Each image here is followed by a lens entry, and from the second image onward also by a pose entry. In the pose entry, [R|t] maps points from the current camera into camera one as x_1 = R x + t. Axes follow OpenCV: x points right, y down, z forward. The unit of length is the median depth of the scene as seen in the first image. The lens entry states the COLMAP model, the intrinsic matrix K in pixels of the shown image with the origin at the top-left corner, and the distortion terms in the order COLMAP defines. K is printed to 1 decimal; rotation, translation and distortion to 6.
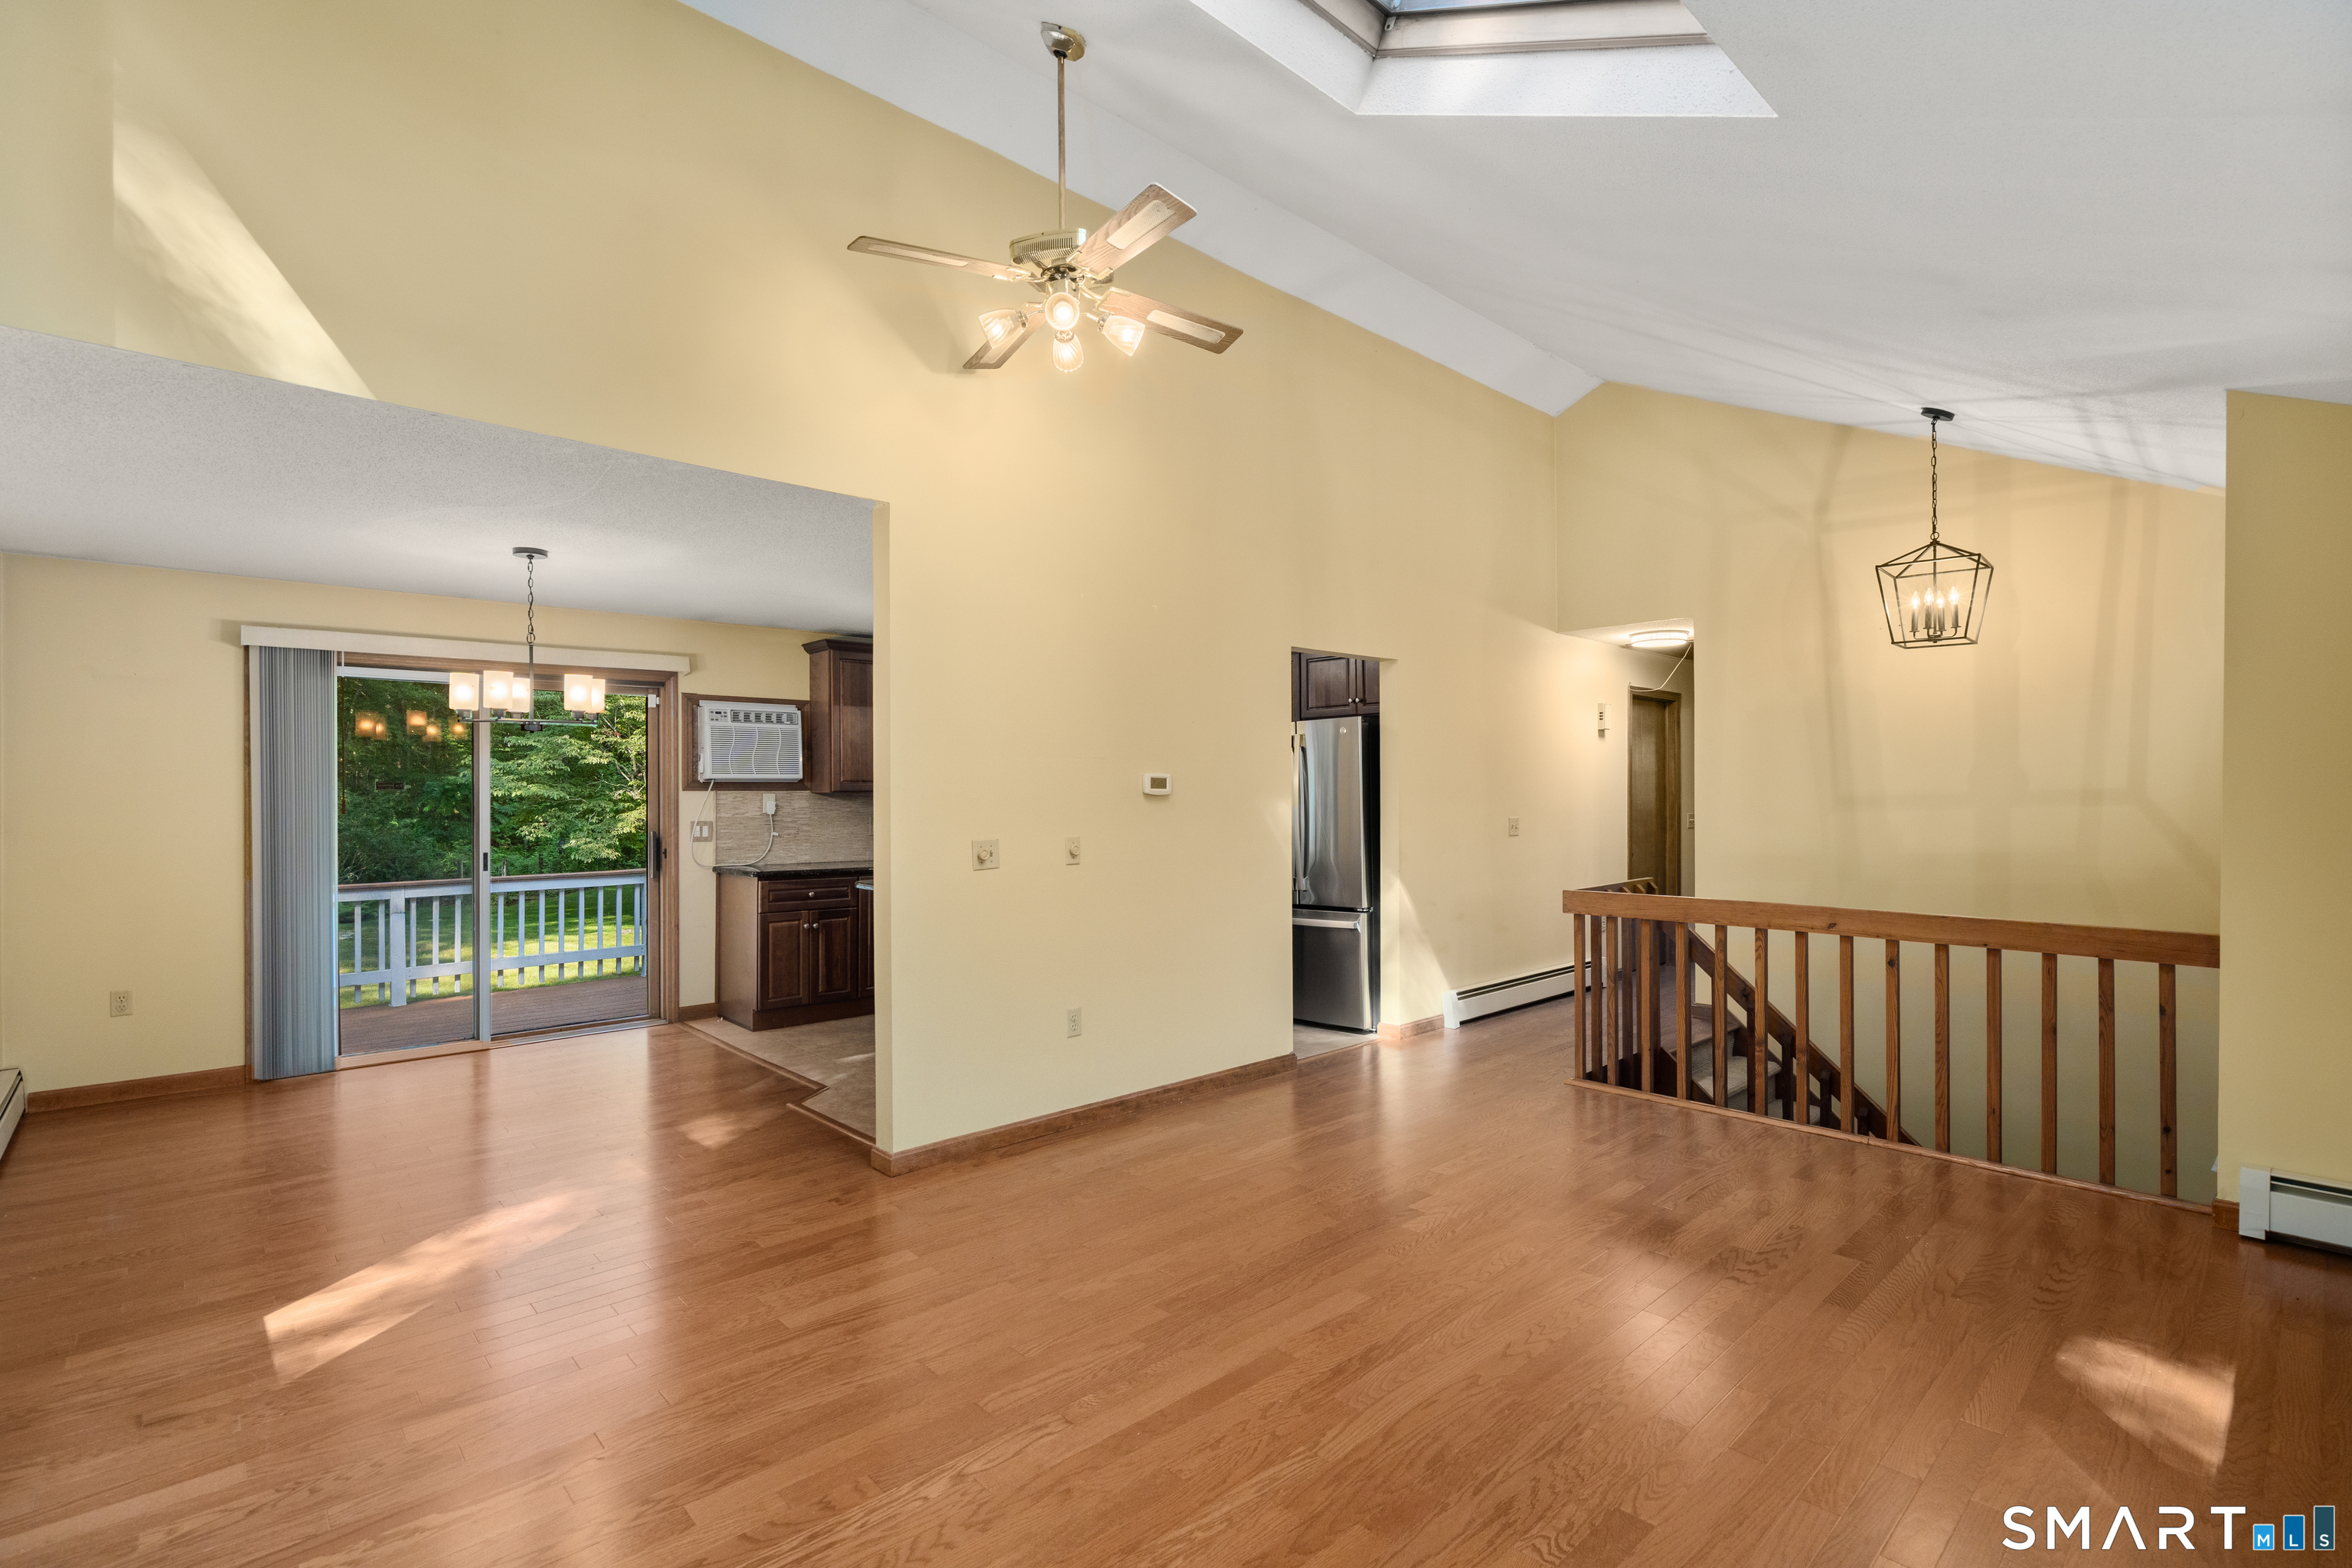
lens RADIAL K [[1081.1, 0, 1167.5], [0, 1081.1, 785.9], [0, 0, 1]] dist [0.000226, 0.001038]
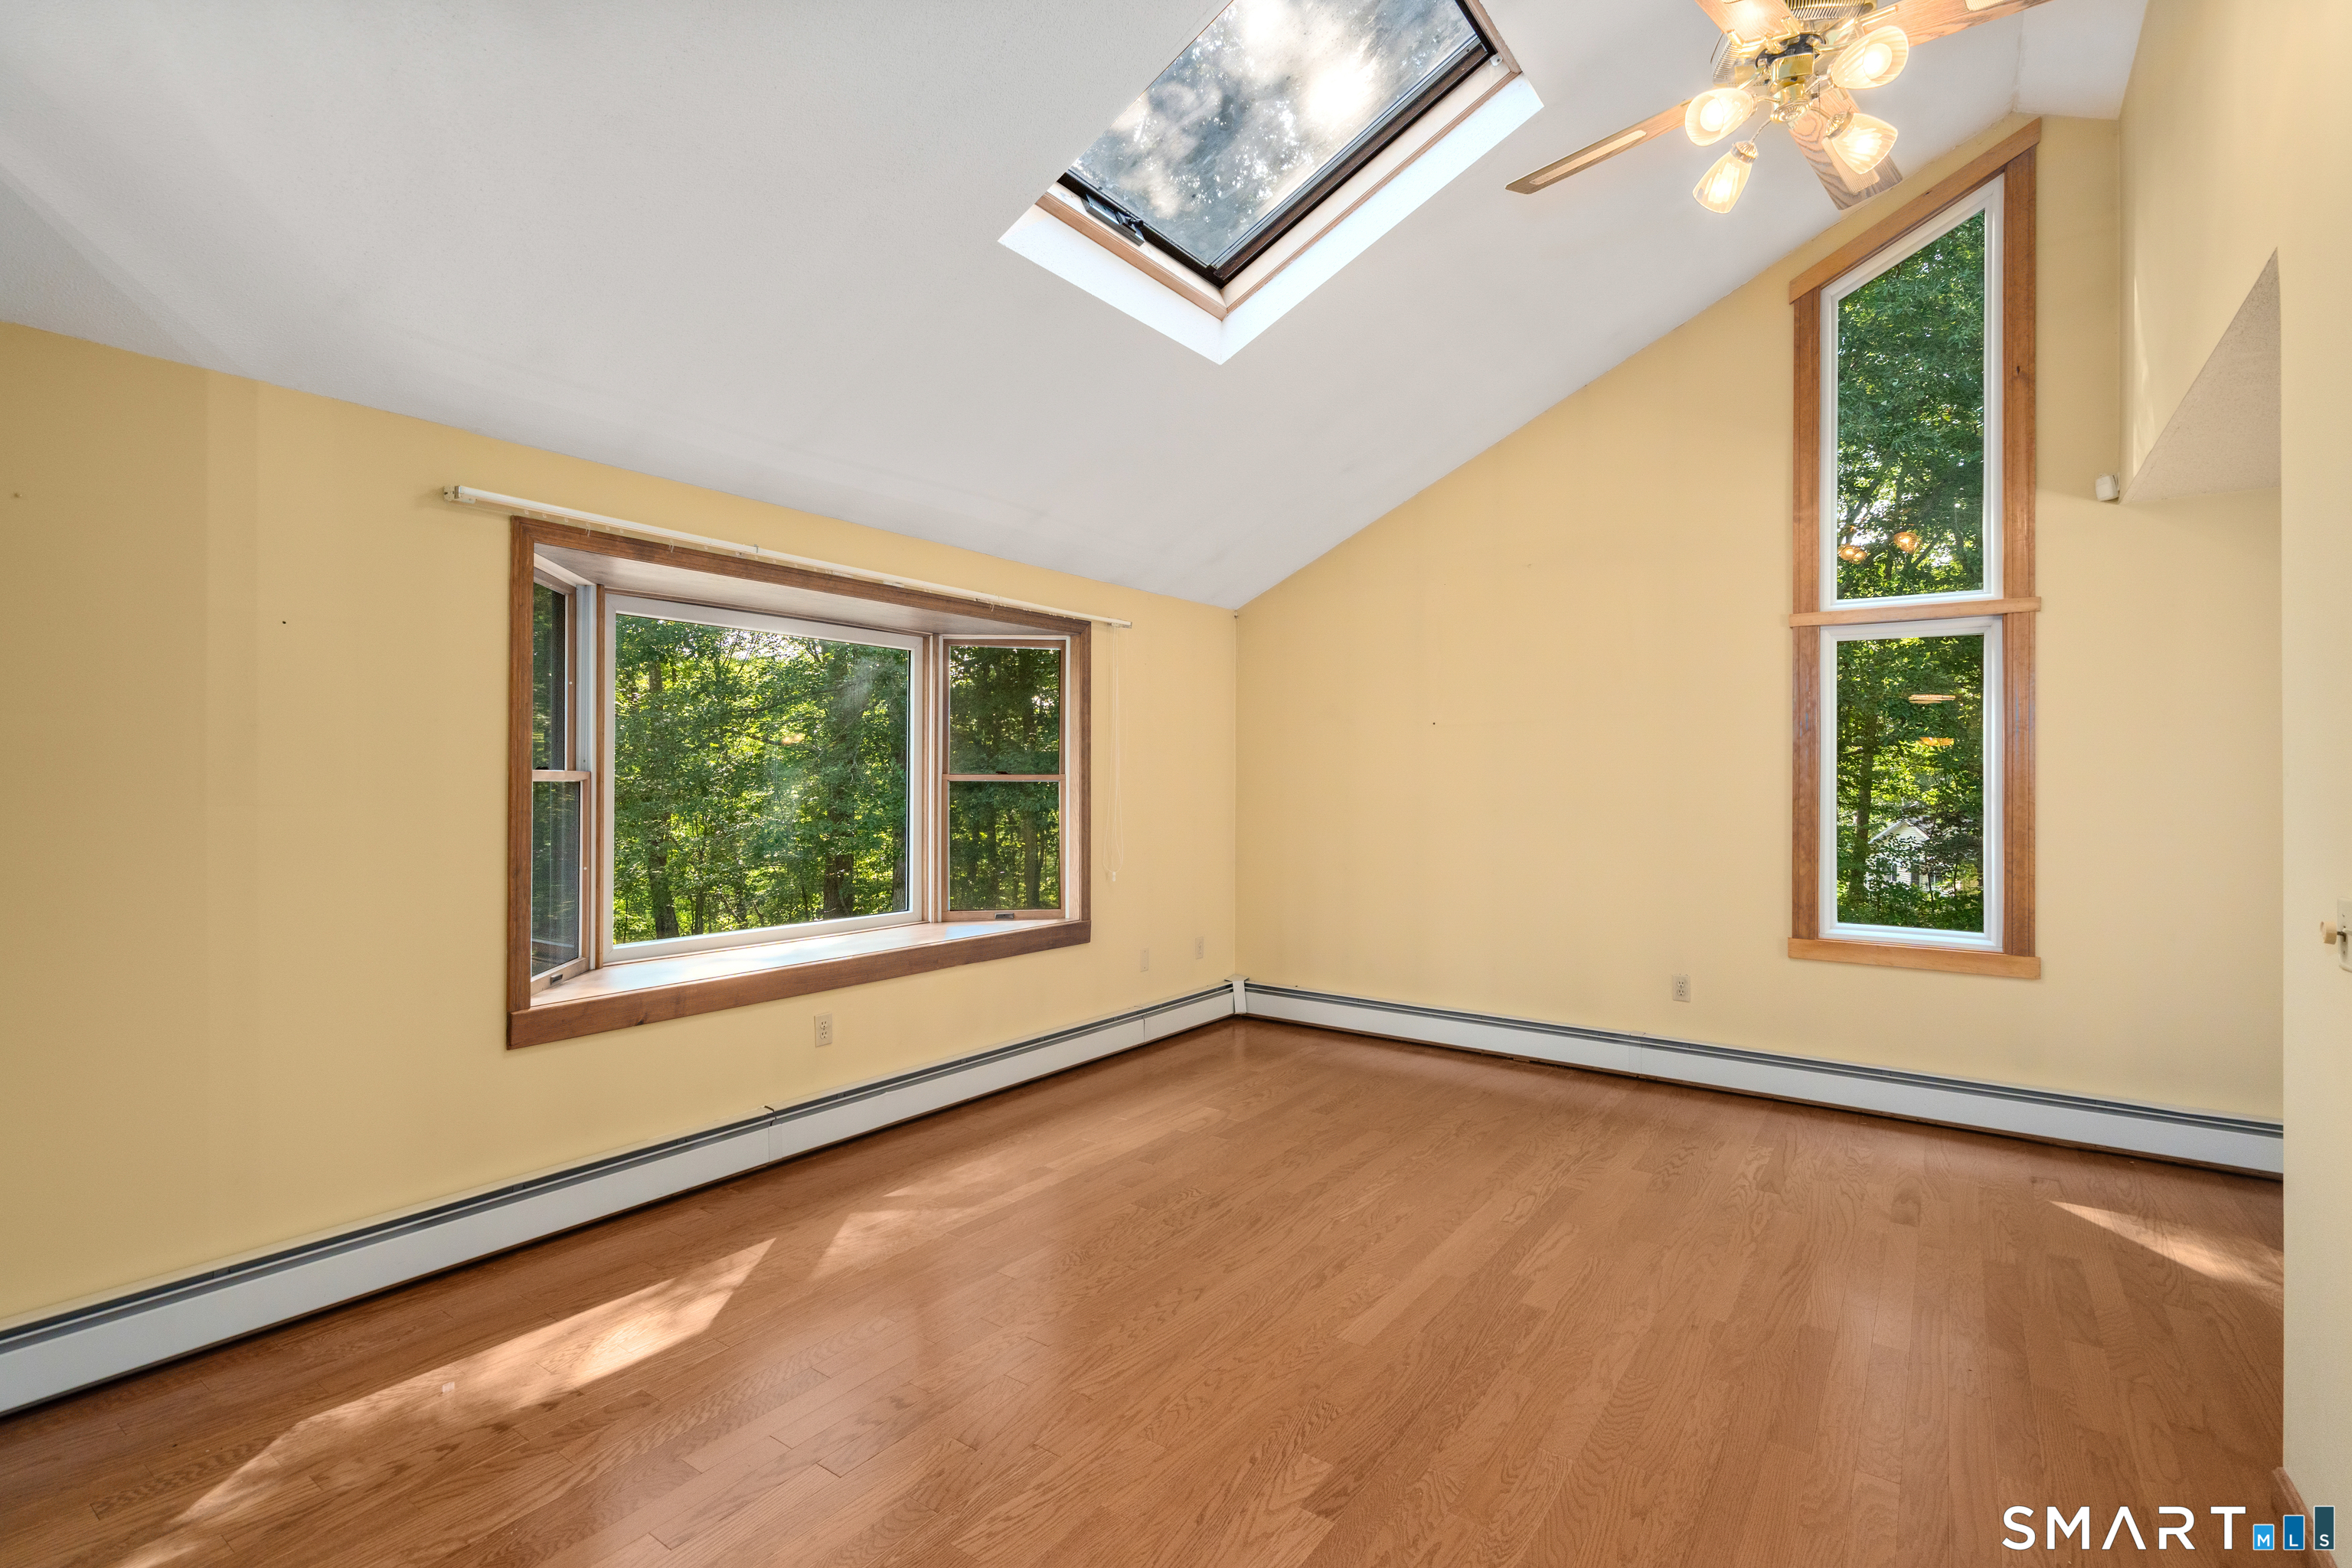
lens RADIAL K [[1092.4, 0, 1172.1], [0, 1092.4, 770.4], [0, 0, 1]] dist [-0.002013, 0.000384]
pose [[-0.978077, -0.004893, -0.208186, 0.284522], [-0.002672, 0.999936, -0.010948, 0.005390], [0.208226, -0.010152, -0.978028, 1.032486]]
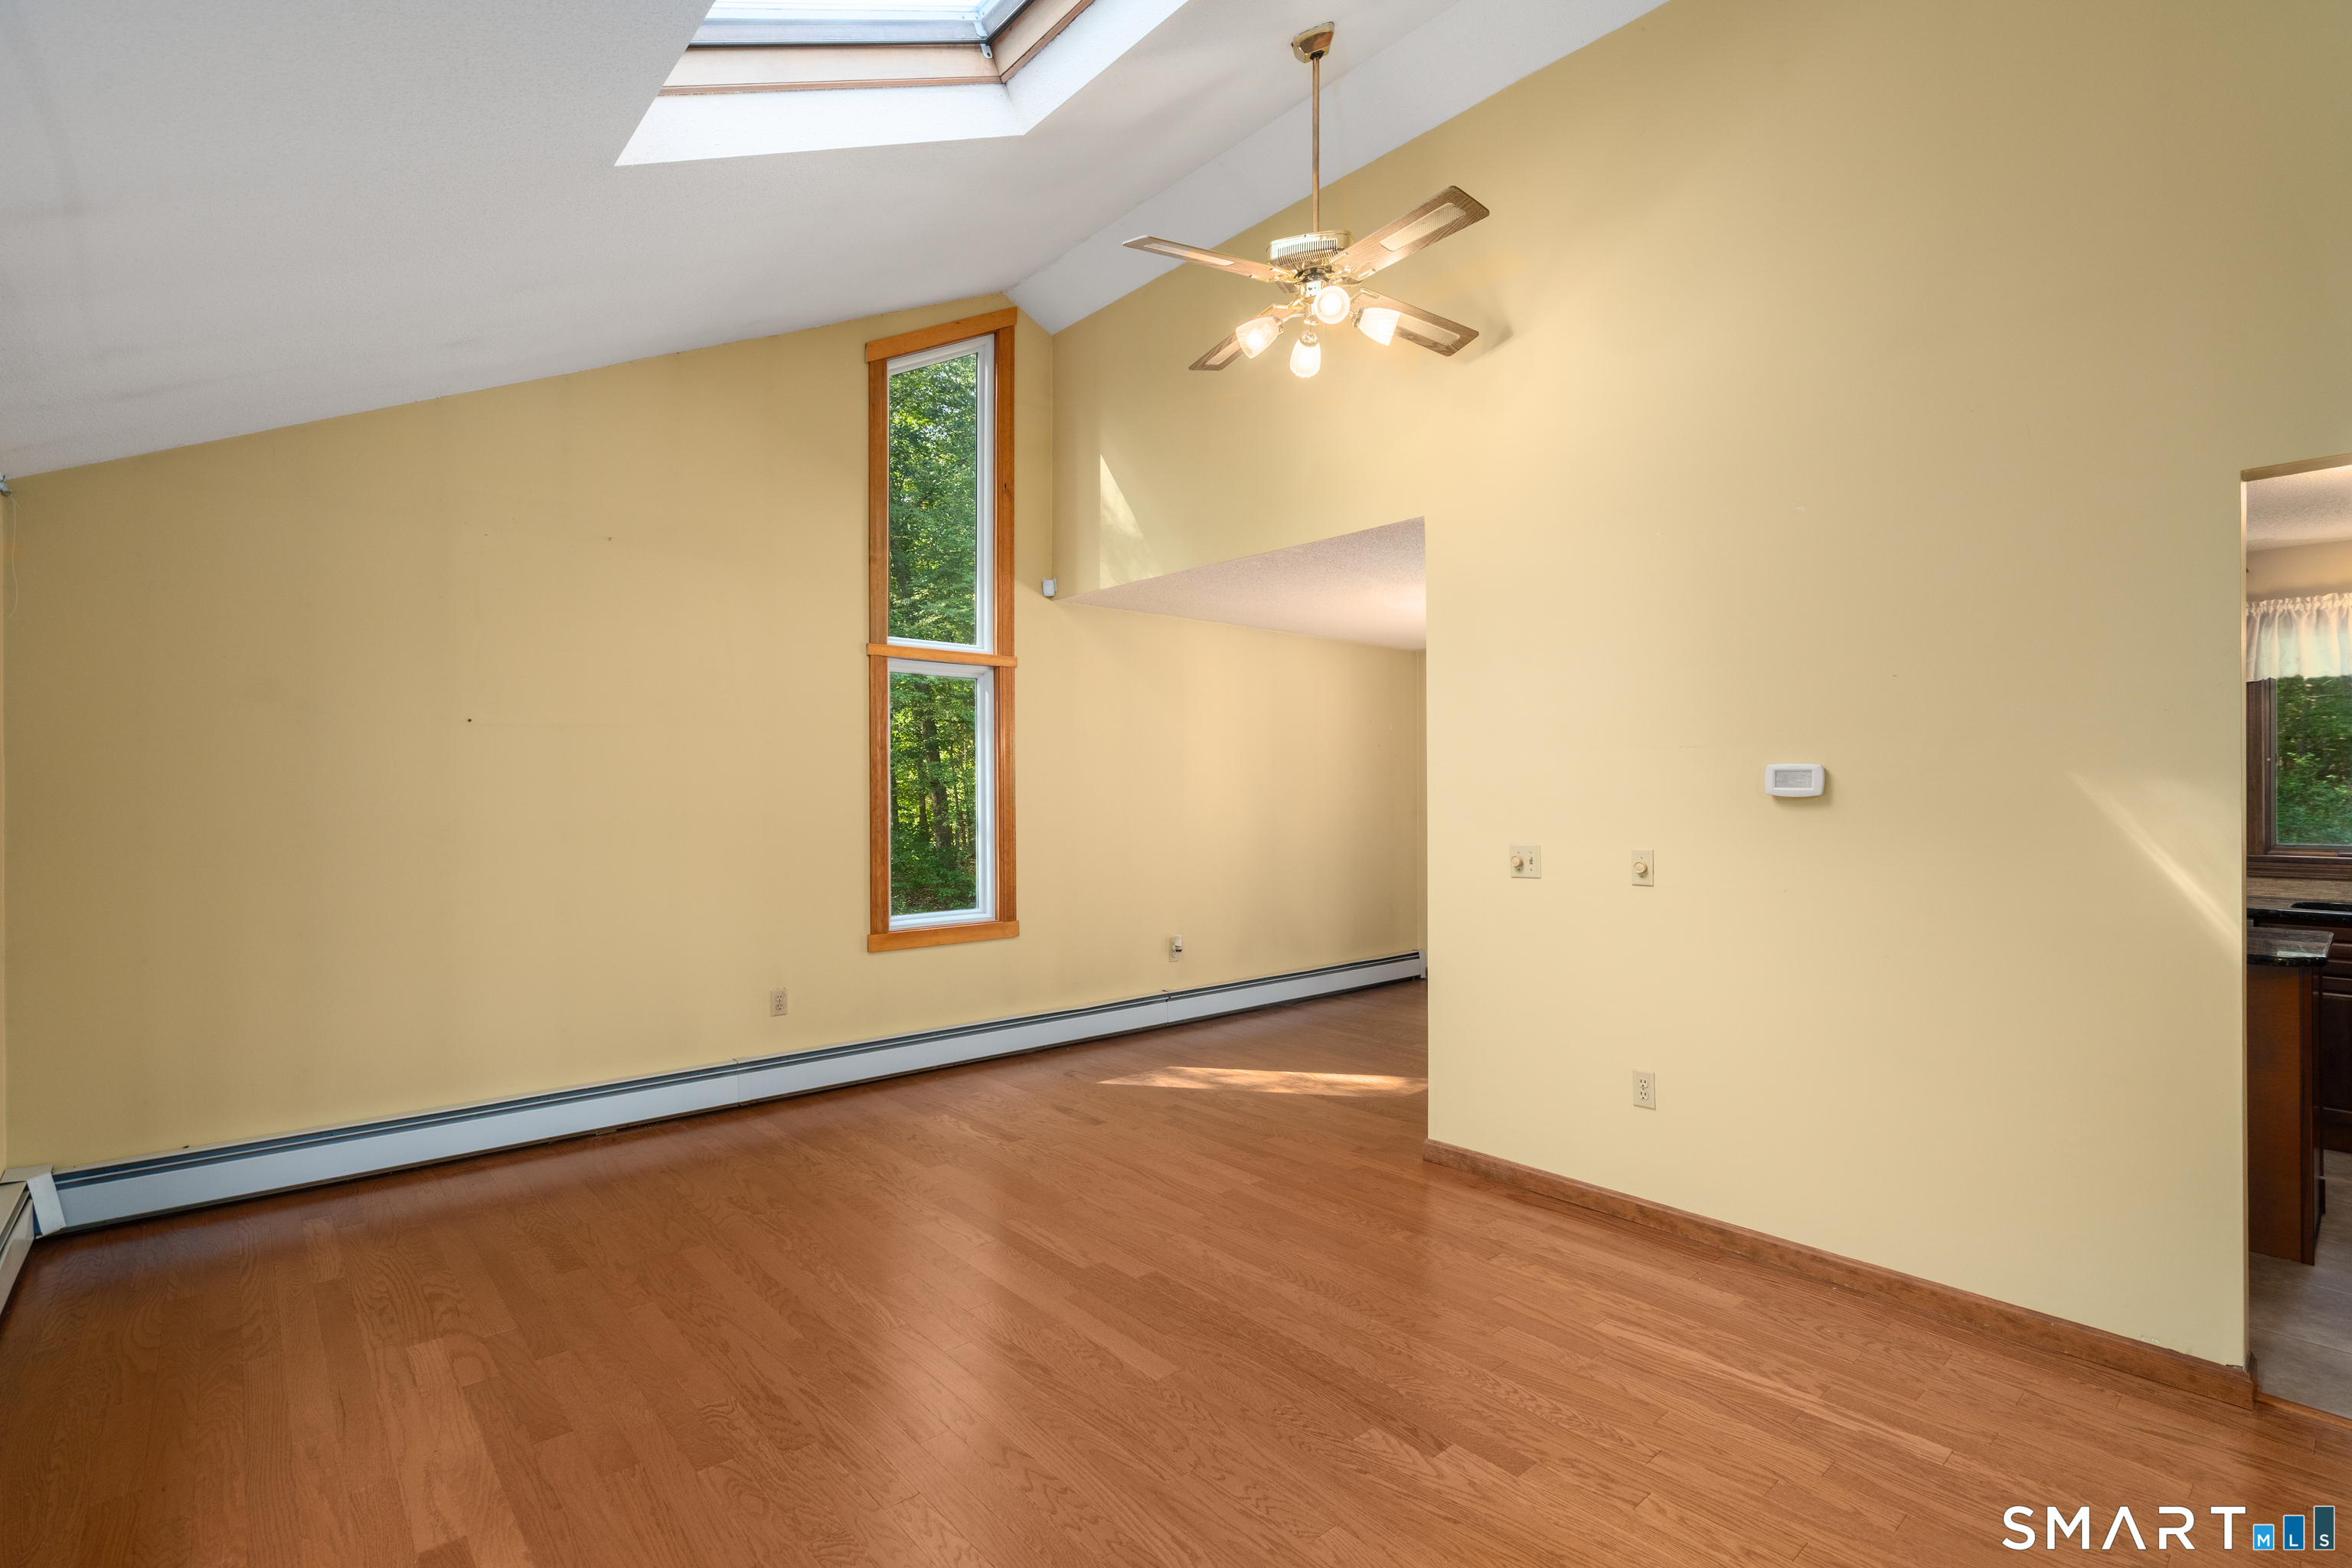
lens RADIAL K [[1086.3, 0, 1184.9], [0, 1086.3, 786.3], [0, 0, 1]] dist [-0.000678, 0.000427]
pose [[-0.016286, -0.001805, -0.999866, 0.582787], [0.007372, 0.999971, -0.001925, 0.000510], [0.999840, -0.007402, -0.016272, 0.574333]]
